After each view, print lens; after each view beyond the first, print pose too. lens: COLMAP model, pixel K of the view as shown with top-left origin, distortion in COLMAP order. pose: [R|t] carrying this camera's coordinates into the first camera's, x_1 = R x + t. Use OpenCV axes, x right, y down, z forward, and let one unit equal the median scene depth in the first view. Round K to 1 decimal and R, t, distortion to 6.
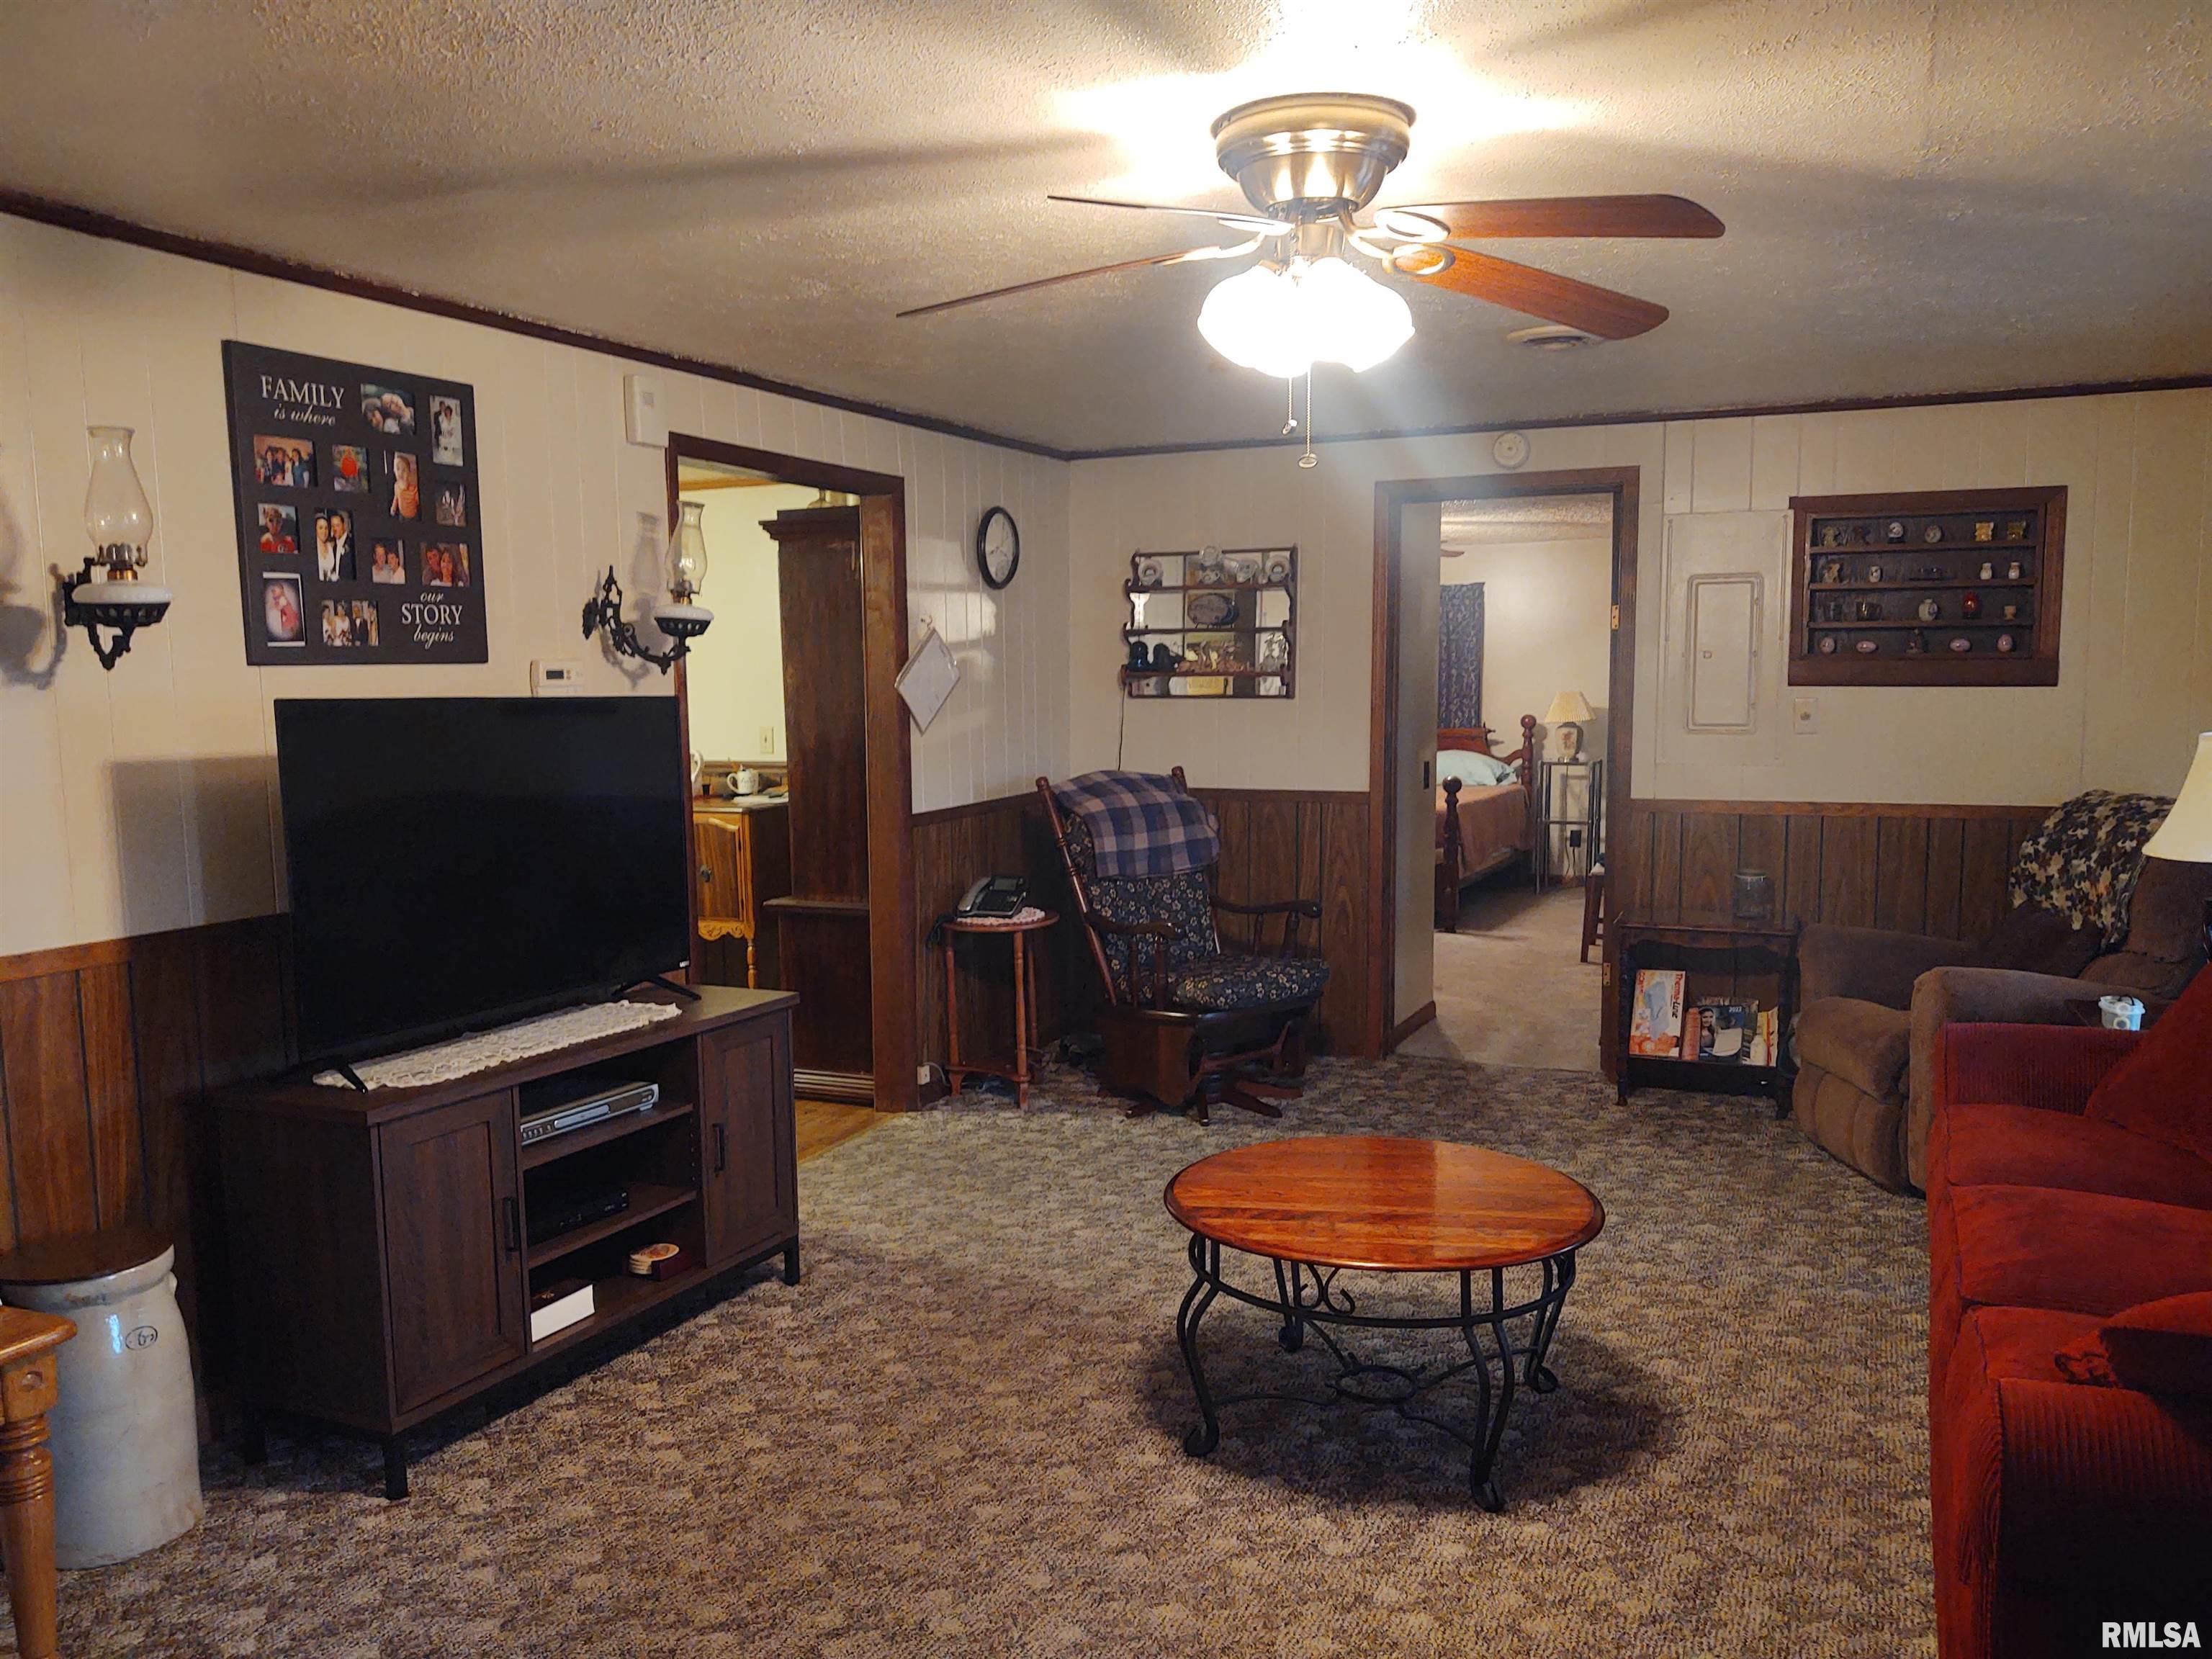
lens RADIAL K [[1689.8, 0, 1127.1], [0, 1689.8, 870.1], [0, 0, 1]] dist [0.044703, -0.026094]
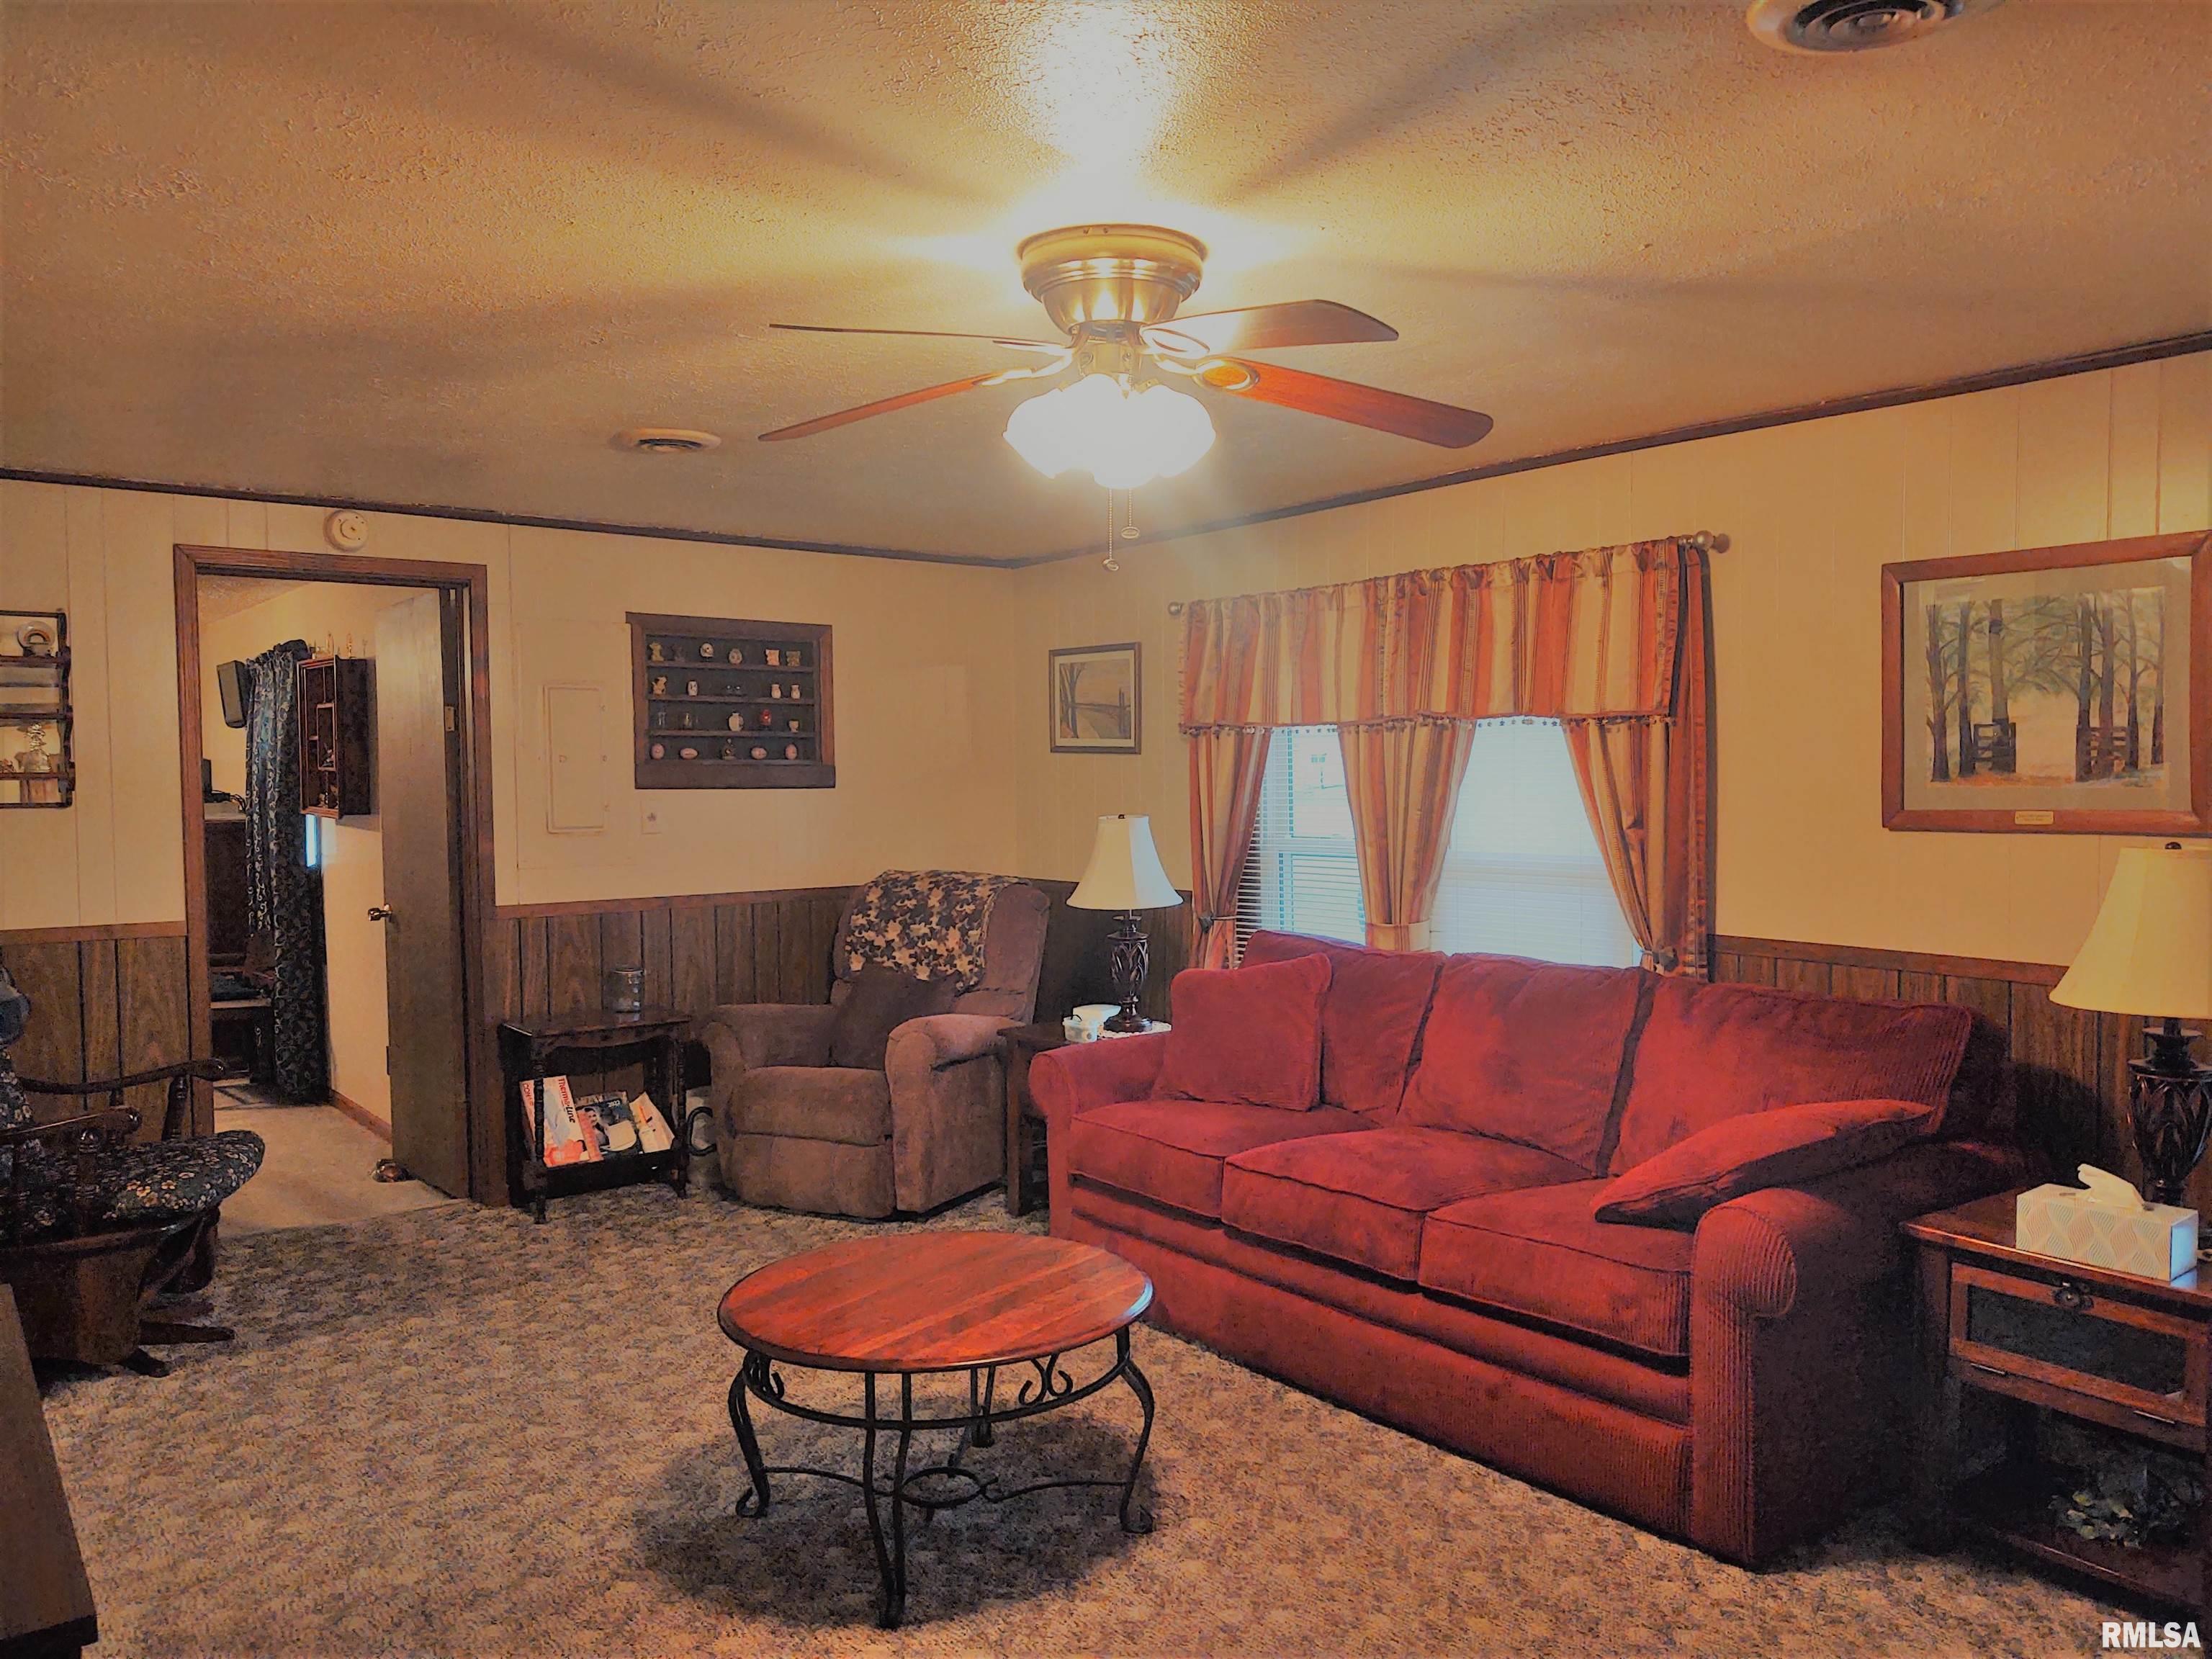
lens RADIAL K [[1689.8, 0, 1106.9], [0, 1689.8, 827.6], [0, 0, 1]] dist [0.044703, -0.026094]
pose [[0.478736, -0.027379, 0.877532, -0.418882], [0.103013, 0.994361, -0.025174, -0.028440], [-0.871895, 0.102449, 0.478857, 0.251182]]
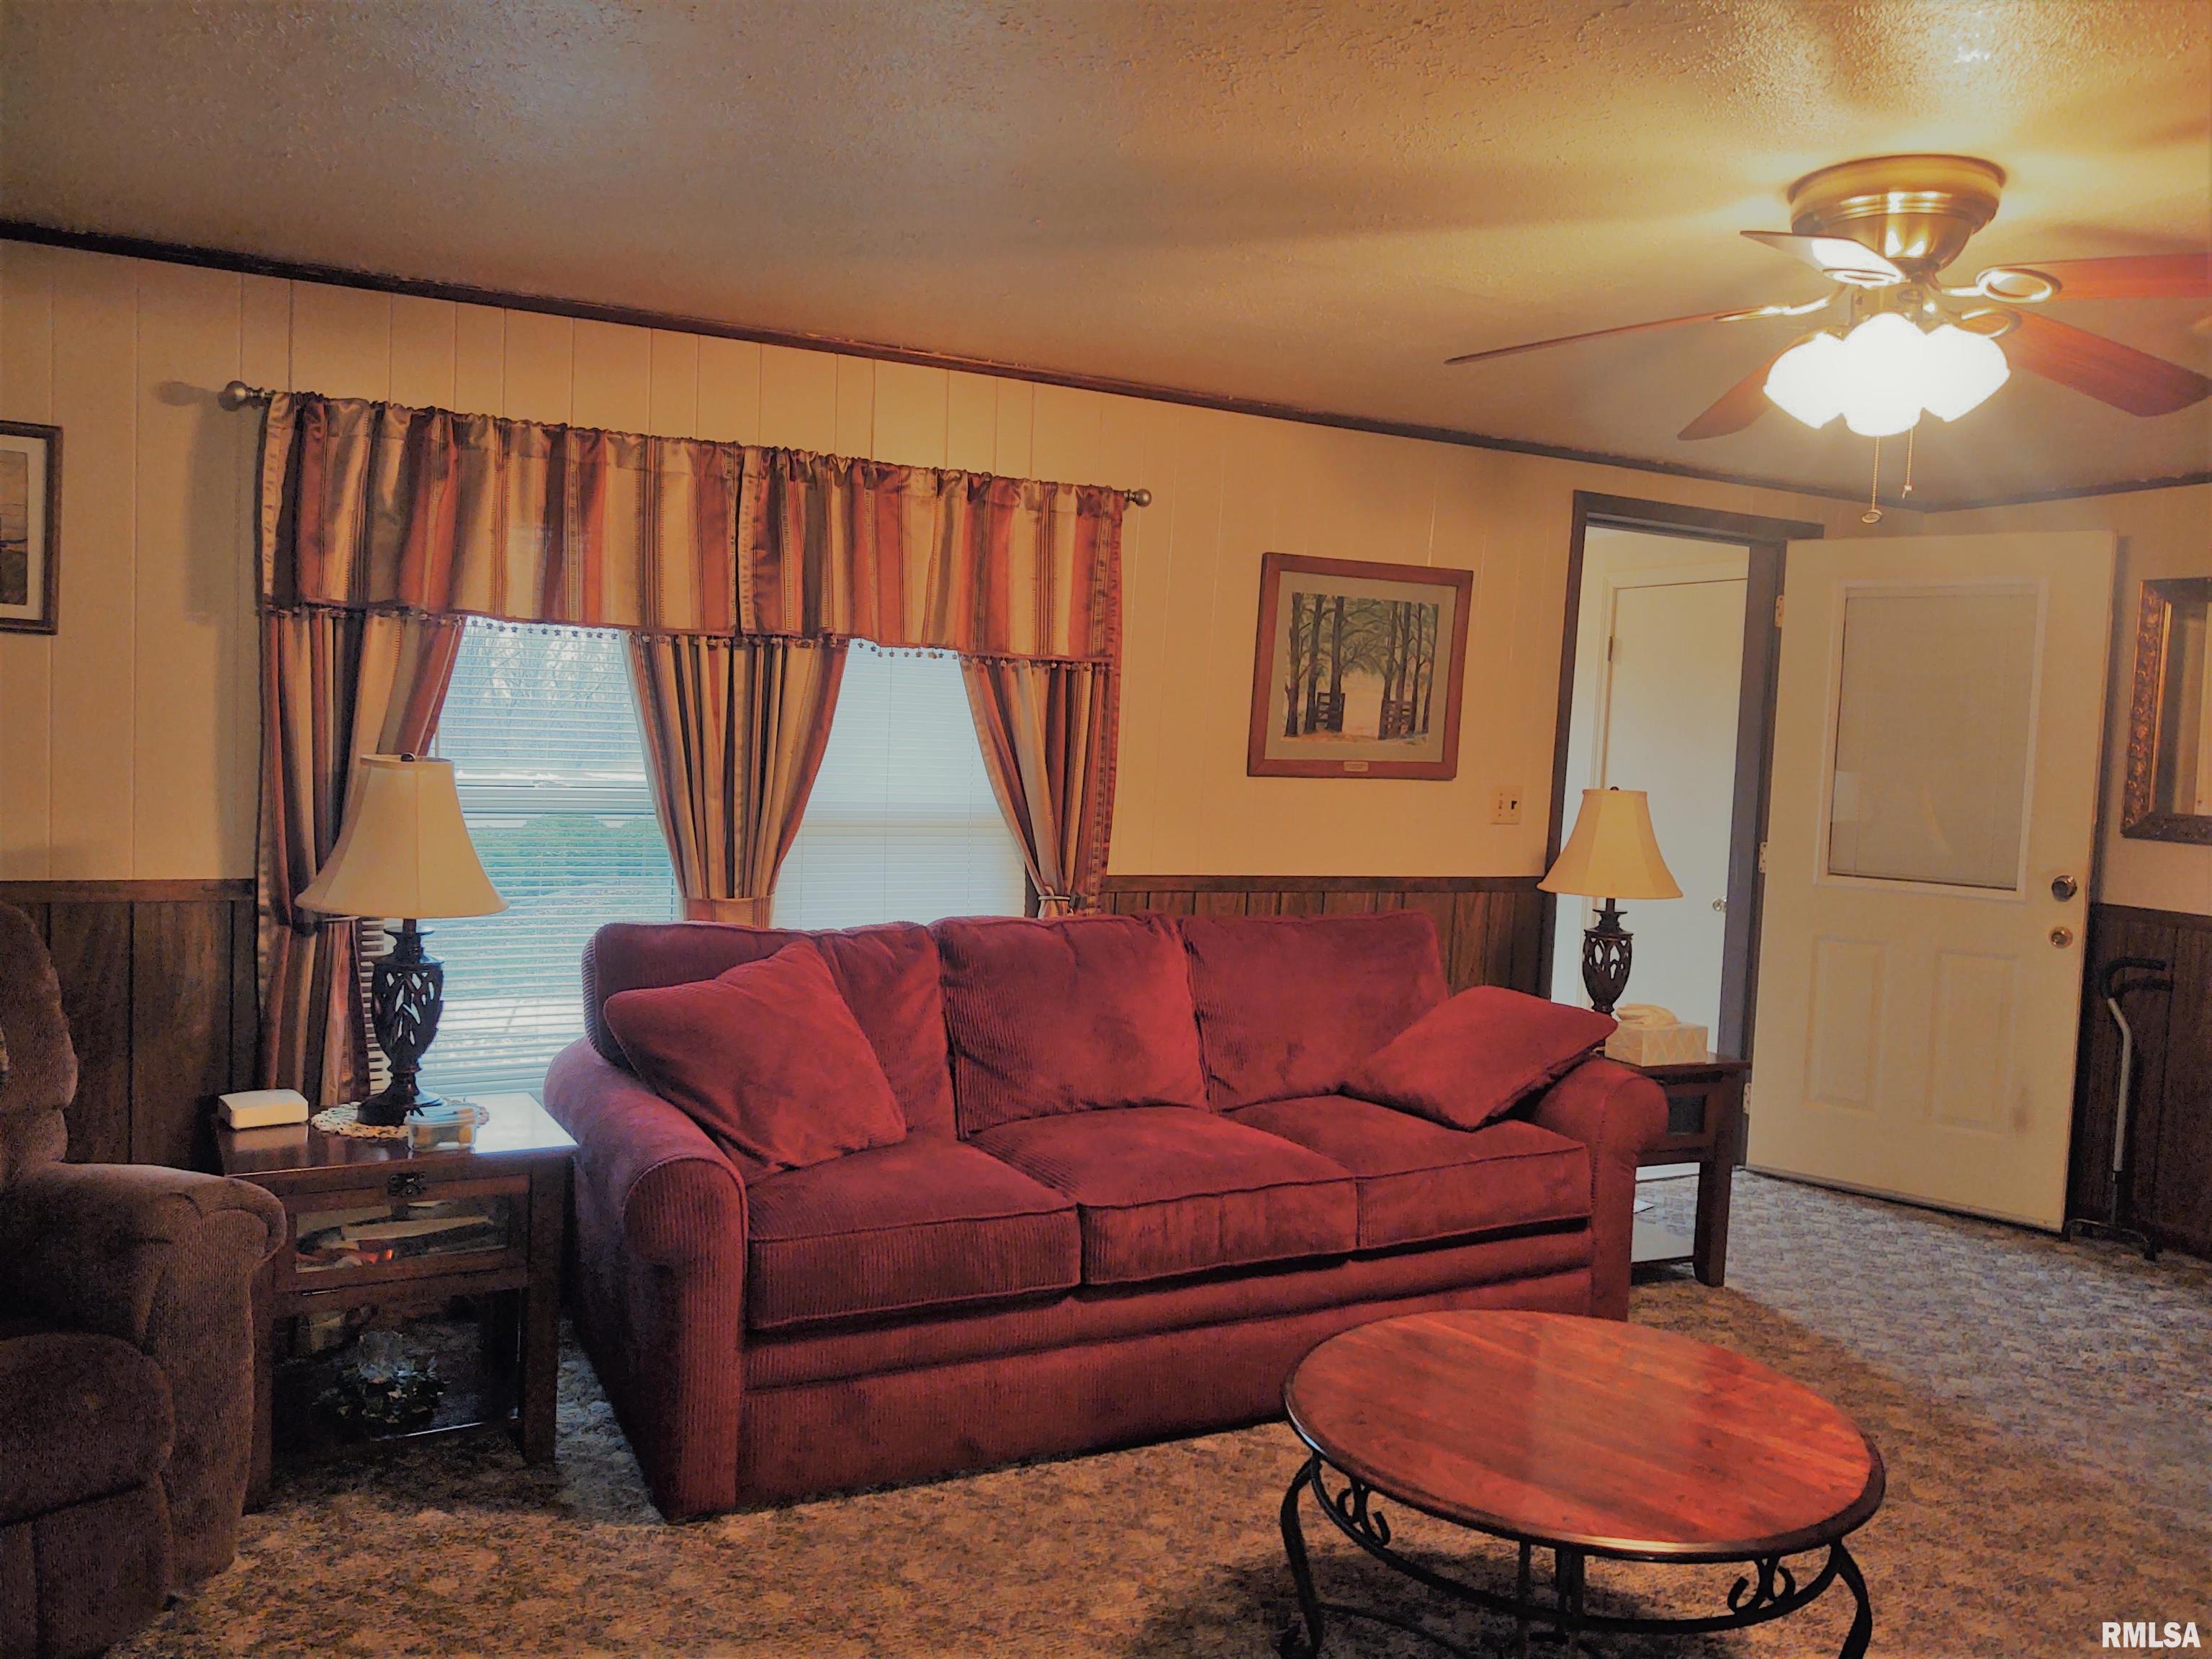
lens RADIAL K [[1689.8, 0, 1120.5], [0, 1689.8, 824.1], [0, 0, 1]] dist [0.044703, -0.026094]
pose [[-0.771661, -0.085162, 0.630307, -0.136318], [0.023523, 0.986496, 0.162085, -0.120960], [-0.635599, 0.139902, -0.759237, 0.953434]]
